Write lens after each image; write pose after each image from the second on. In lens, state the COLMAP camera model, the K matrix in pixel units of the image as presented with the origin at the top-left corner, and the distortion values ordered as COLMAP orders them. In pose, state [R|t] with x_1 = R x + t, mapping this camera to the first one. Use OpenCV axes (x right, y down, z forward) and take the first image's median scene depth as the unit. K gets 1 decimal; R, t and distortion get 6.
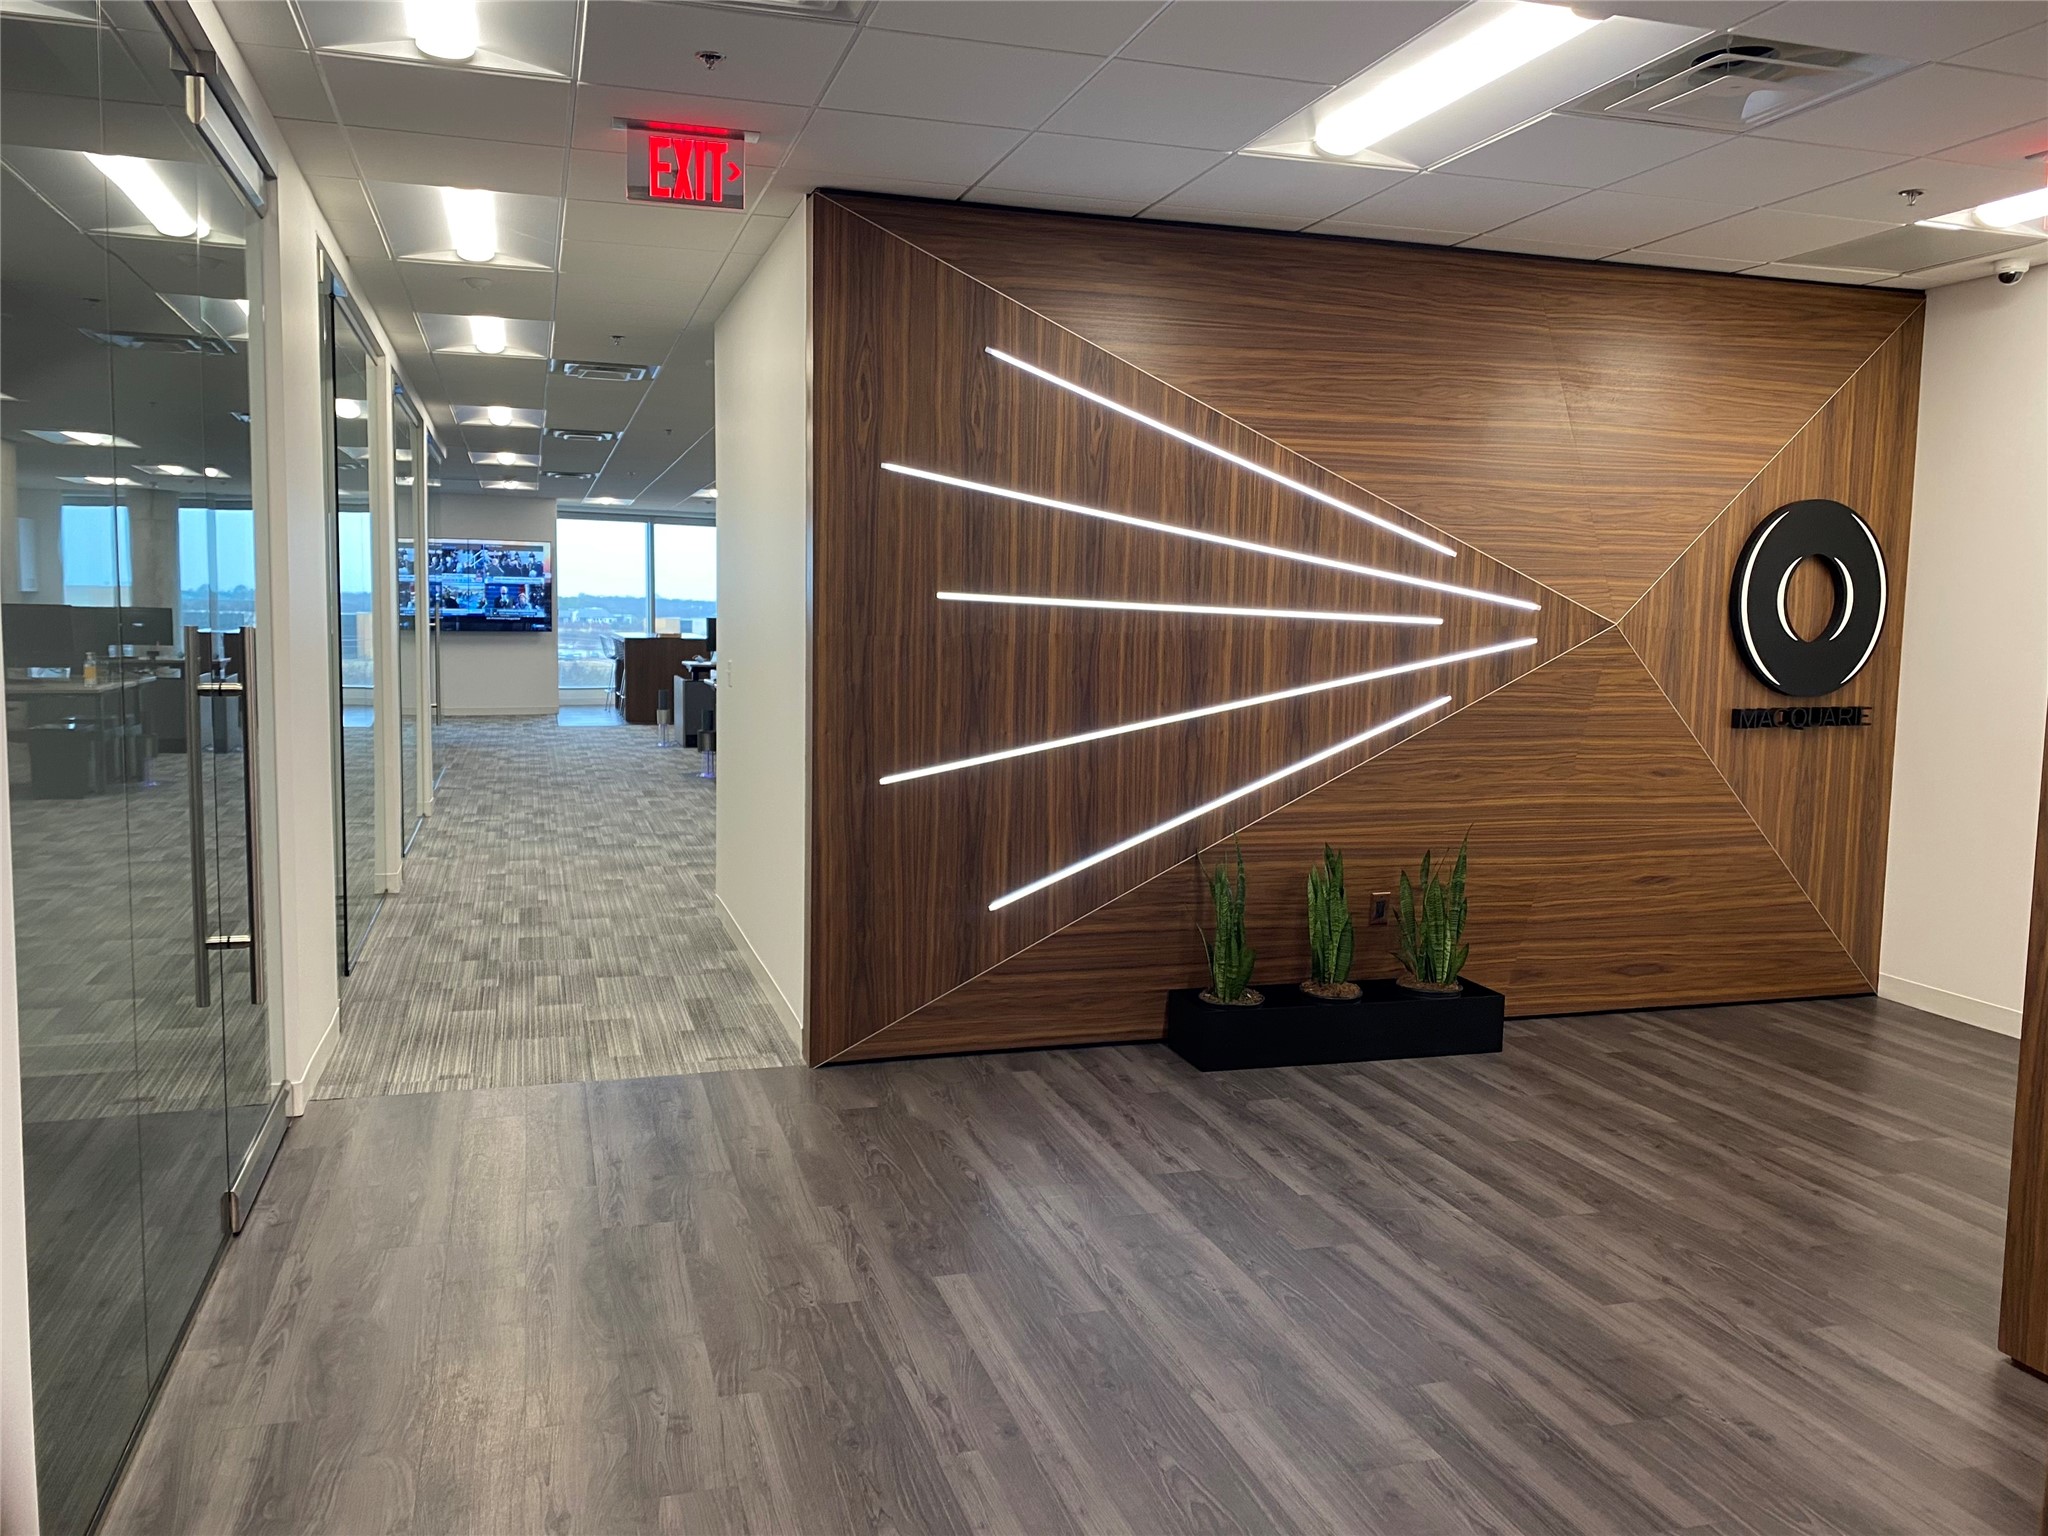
lens RADIAL K [[1572.6, 0, 1017.5], [0, 1572.6, 753.8], [0, 0, 1]] dist [-0.002260, -0.008134]
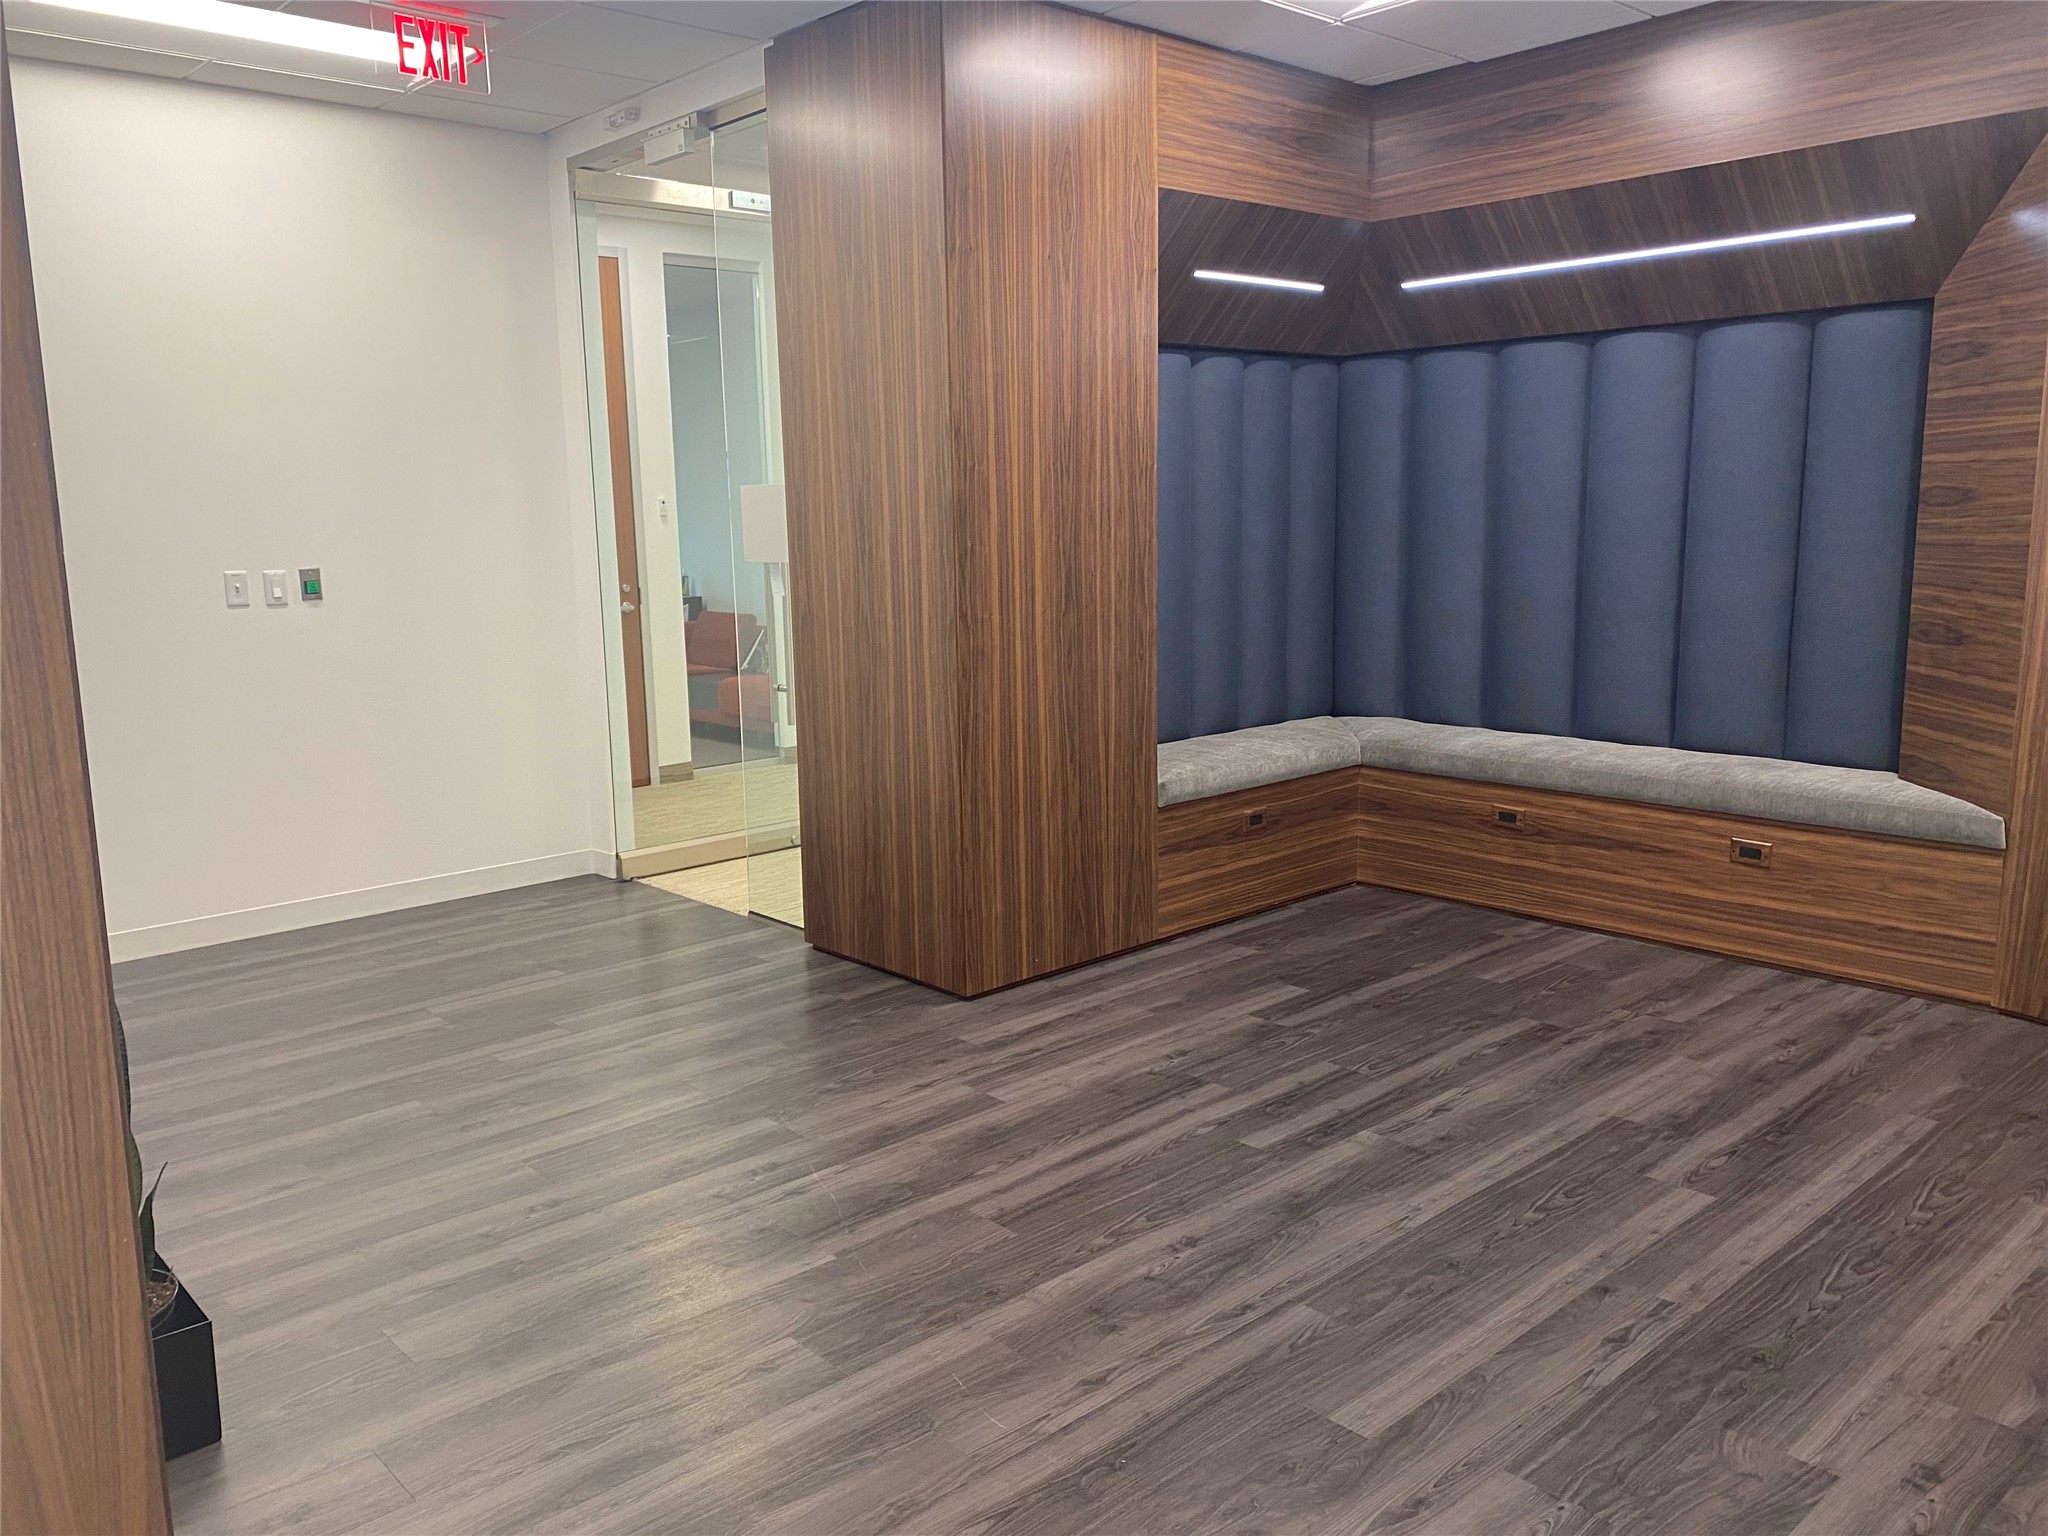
lens RADIAL K [[1572.6, 0, 1017.5], [0, 1572.6, 753.8], [0, 0, 1]] dist [-0.002260, -0.008134]
pose [[-0.422114, -0.155362, 0.893131, -0.579007], [0.104143, 0.970372, 0.218019, -0.119451], [-0.900541, 0.185042, -0.393428, 1.433255]]
